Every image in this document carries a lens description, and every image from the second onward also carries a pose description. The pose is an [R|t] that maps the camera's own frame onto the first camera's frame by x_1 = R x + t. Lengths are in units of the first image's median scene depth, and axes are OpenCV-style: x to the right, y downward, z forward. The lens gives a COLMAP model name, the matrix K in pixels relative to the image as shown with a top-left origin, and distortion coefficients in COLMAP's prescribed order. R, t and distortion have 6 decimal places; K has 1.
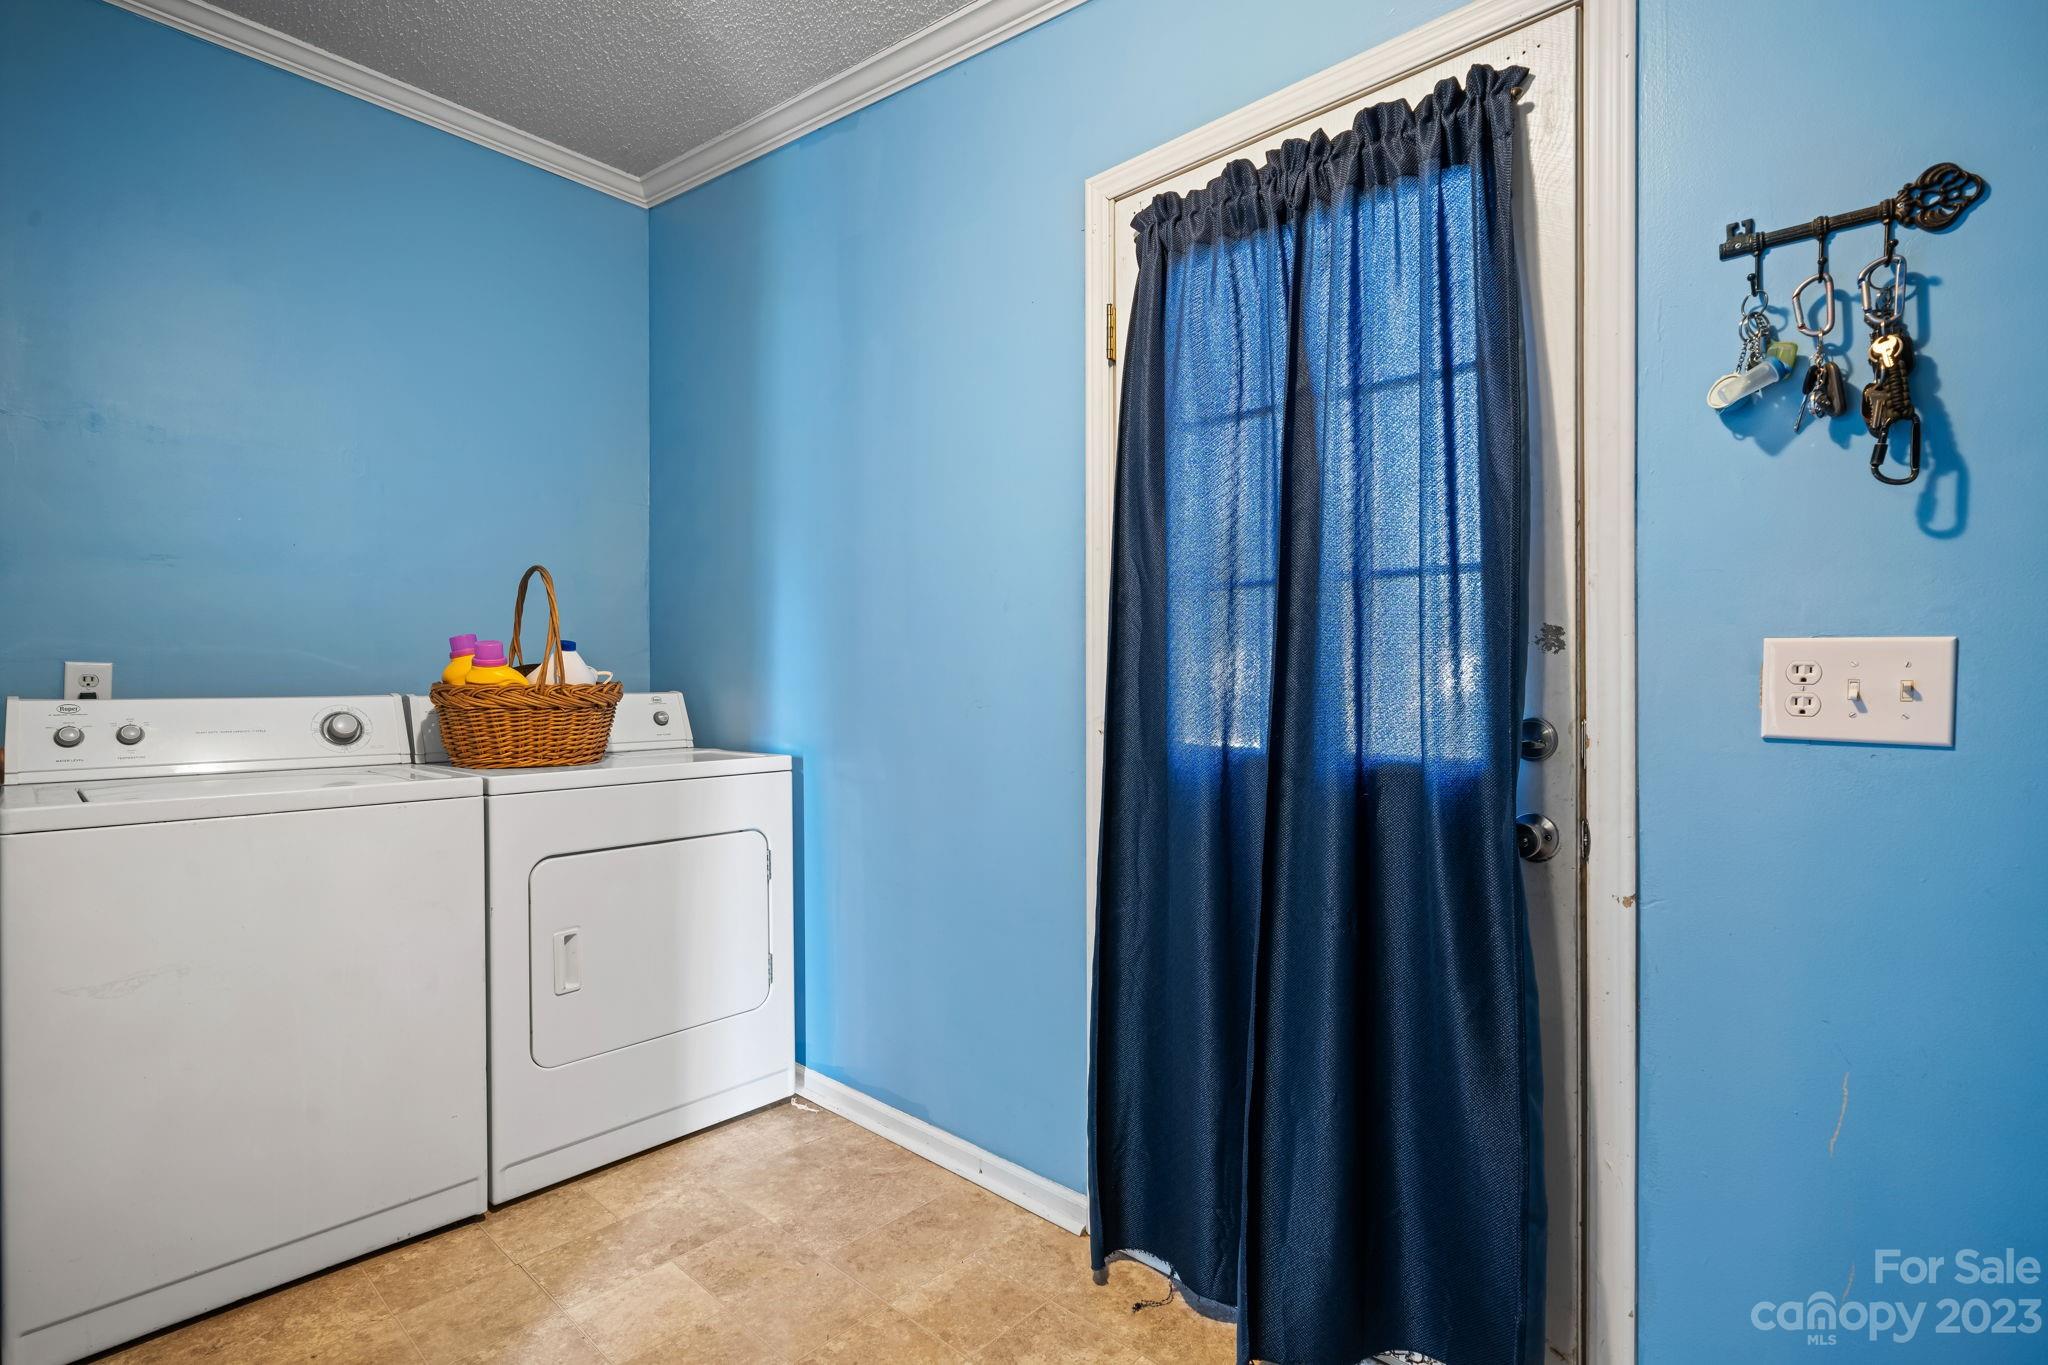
lens RADIAL K [[957.0, 0, 1024.0], [0, 957.0, 682.5], [0, 0, 1]] dist [-0.005218, -0.000650]
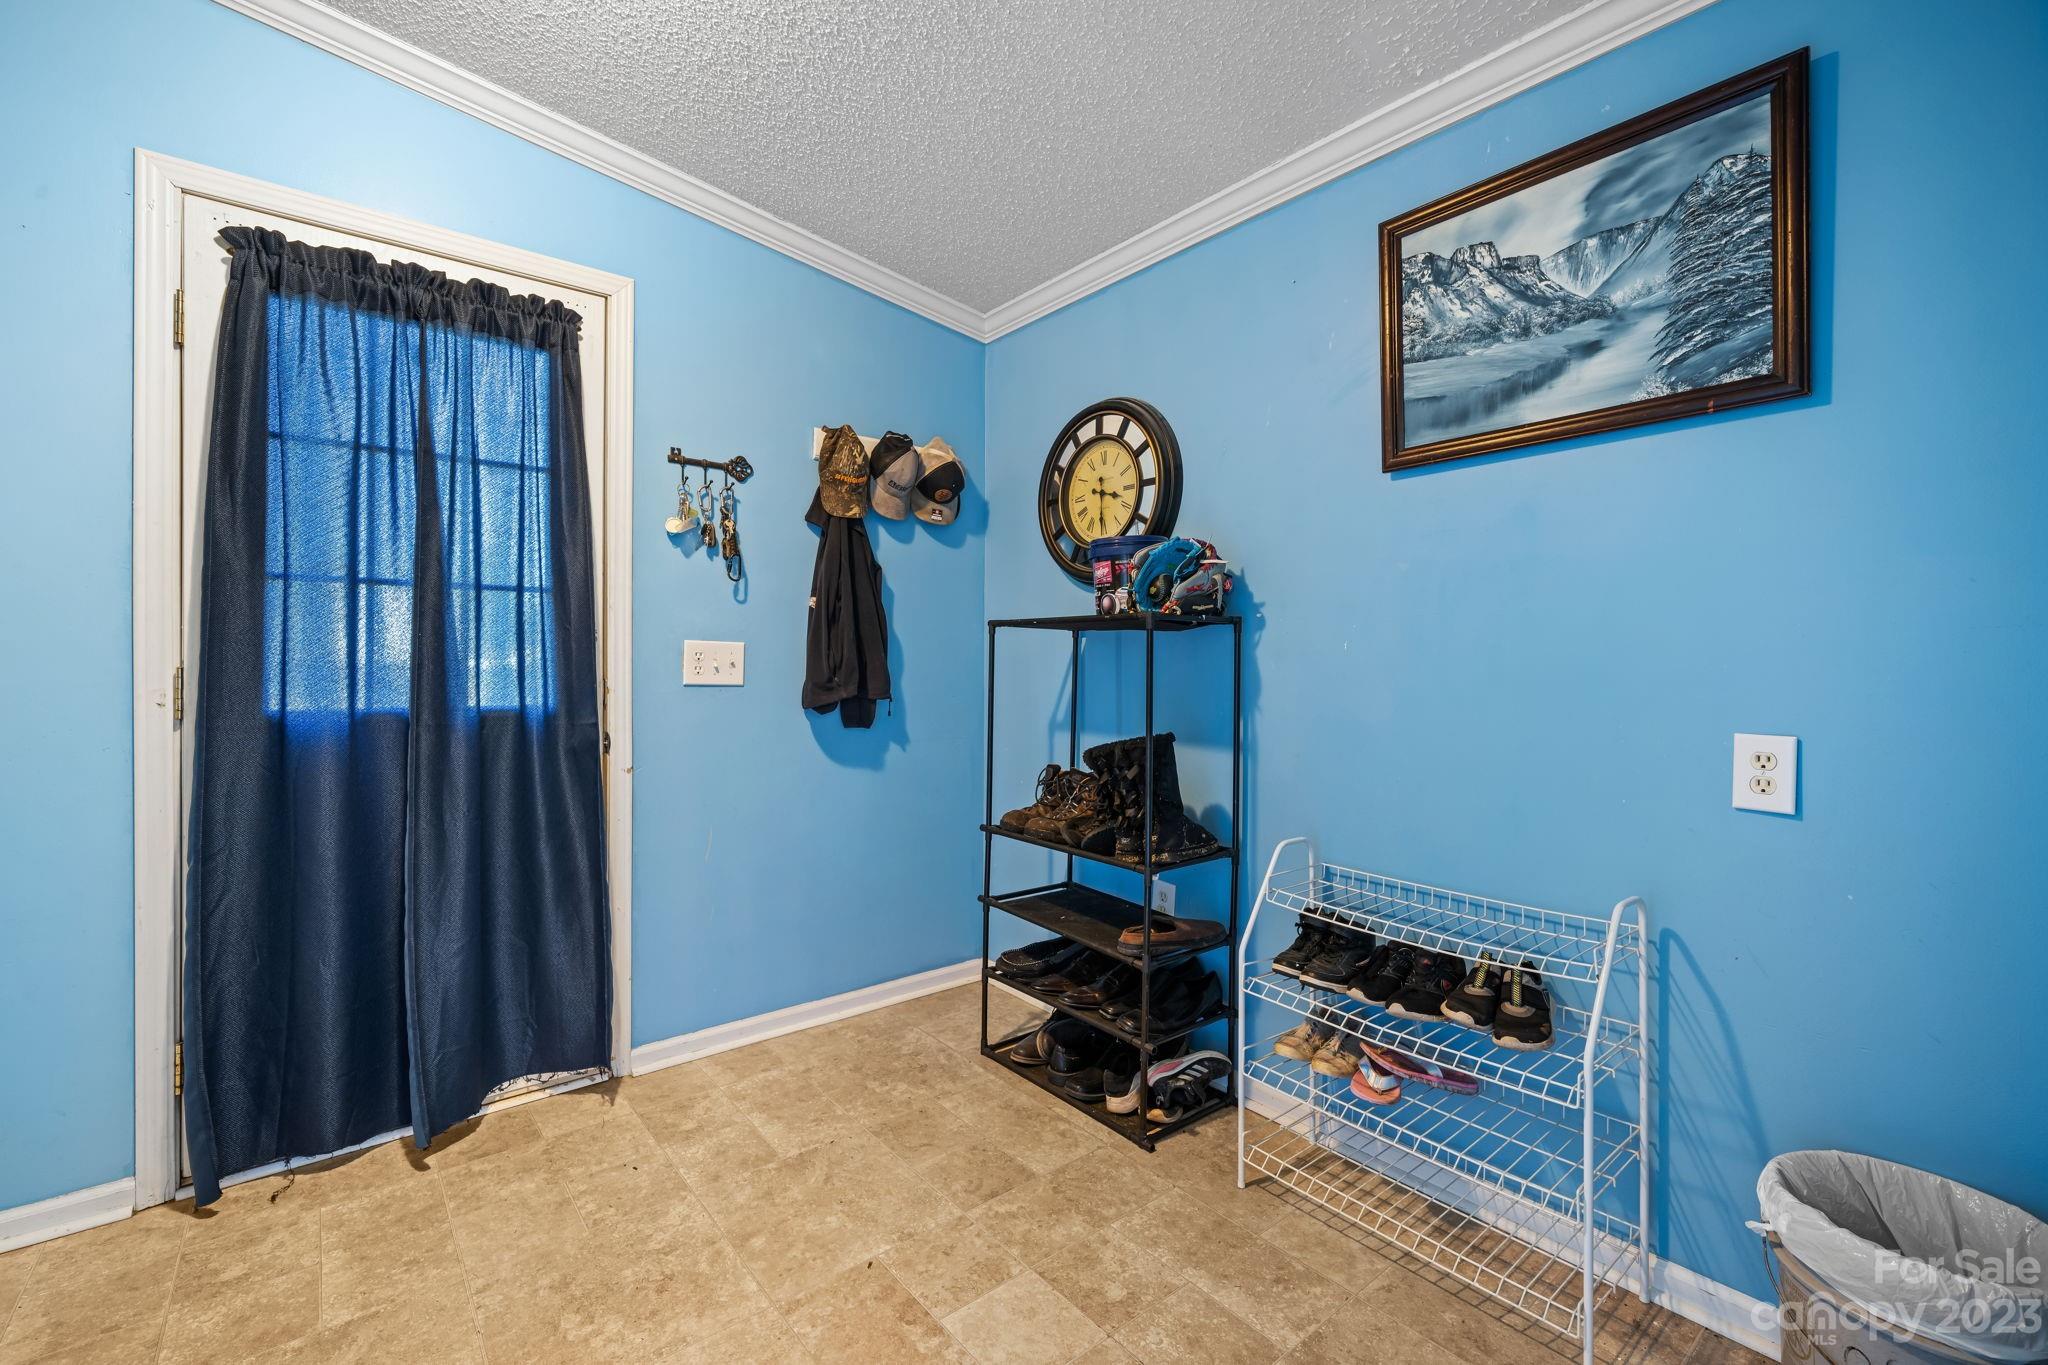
lens RADIAL K [[957.0, 0, 1024.0], [0, 957.0, 682.5], [0, 0, 1]] dist [-0.005218, -0.000650]
pose [[0.108955, -0.013374, 0.993957, -1.126611], [-0.004576, 0.999892, 0.013956, 0.014976], [-0.994036, -0.006069, 0.108882, -0.024918]]
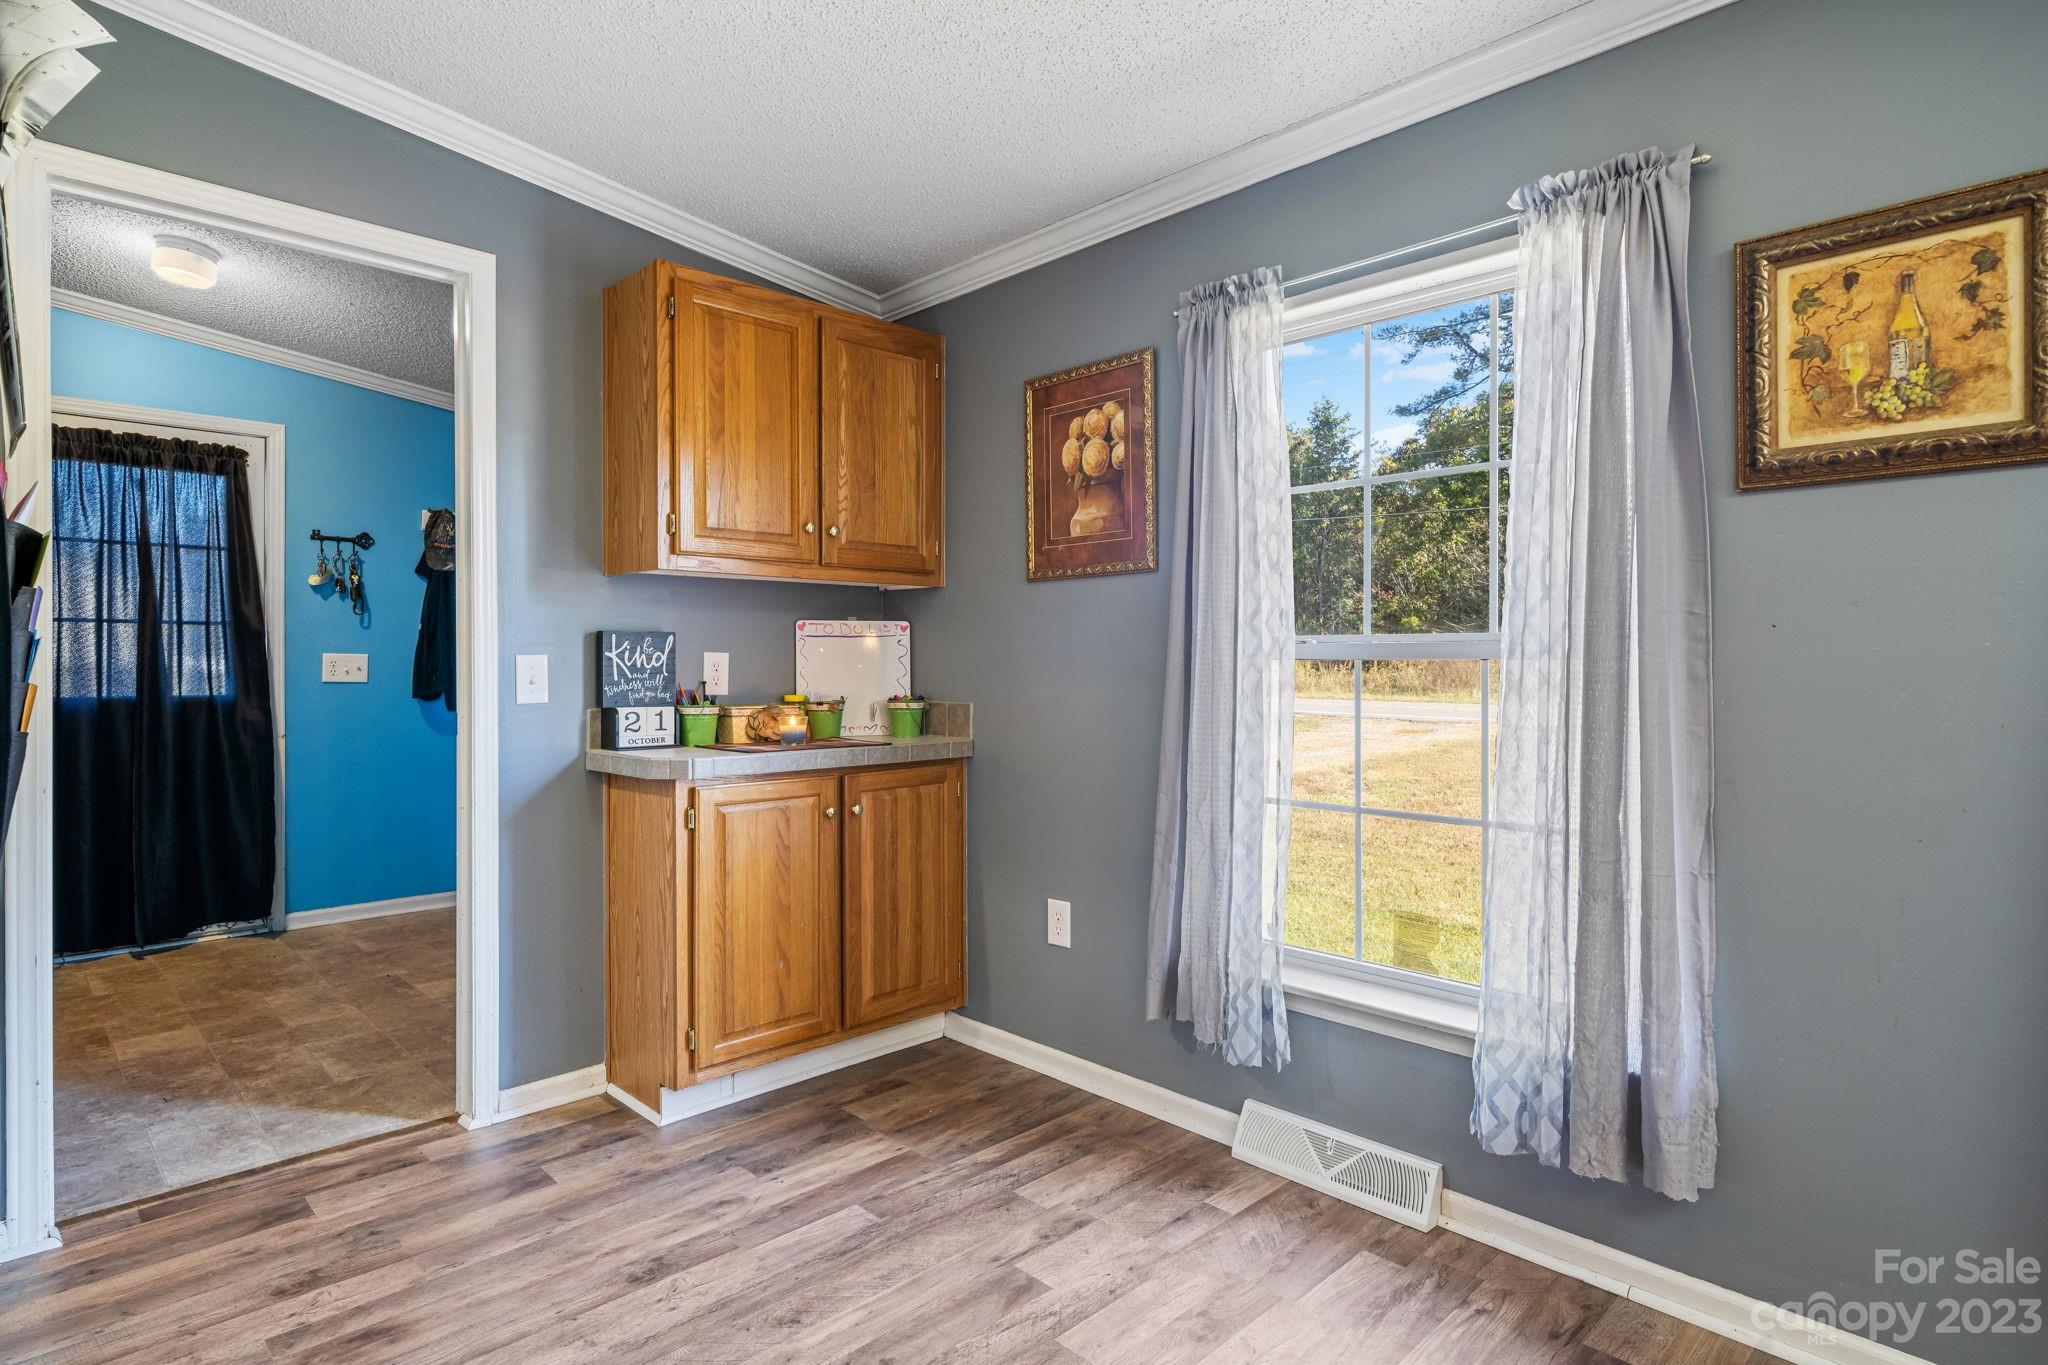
lens RADIAL K [[1159.4, 0, 1024.0], [0, 1159.4, 682.5], [0, 0, 1]] dist [-0.002541, -0.000393]
pose [[0.028212, -0.012674, 0.999522, -2.770621], [-0.001409, 0.999918, 0.012719, 0.001605], [-0.999601, -0.001767, 0.028192, -1.368307]]
